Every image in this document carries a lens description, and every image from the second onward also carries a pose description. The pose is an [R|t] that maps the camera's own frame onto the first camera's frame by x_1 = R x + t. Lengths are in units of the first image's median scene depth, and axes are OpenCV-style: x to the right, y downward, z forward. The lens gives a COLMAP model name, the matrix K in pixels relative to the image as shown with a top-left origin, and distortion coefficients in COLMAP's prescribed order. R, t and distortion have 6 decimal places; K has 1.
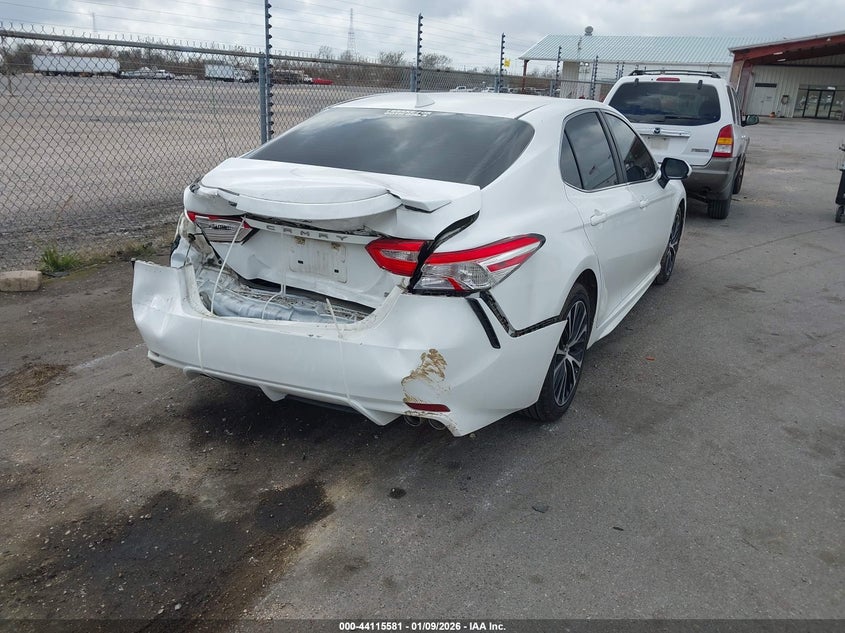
lens RADIAL K [[684.6, 0, 422.5], [0, 684.6, 316.5], [0, 0, 1]] dist [0.004407, 0.003274]
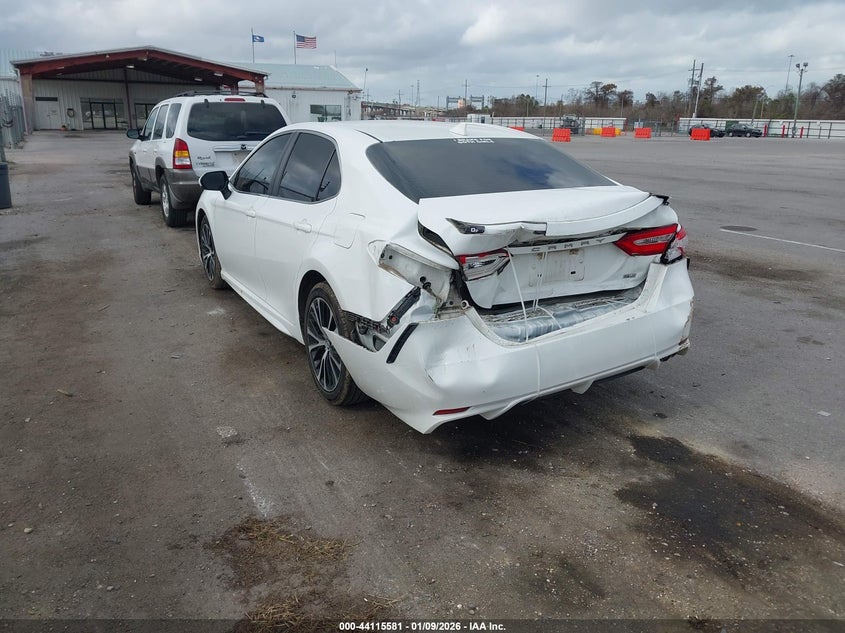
lens RADIAL K [[684.6, 0, 422.5], [0, 684.6, 316.5], [0, 0, 1]] dist [0.004407, 0.003274]
pose [[0.523610, -0.276942, 0.805690, -1.173131], [0.288914, 0.947374, 0.137881, -0.220571], [-0.801475, 0.160579, 0.576067, 0.500963]]
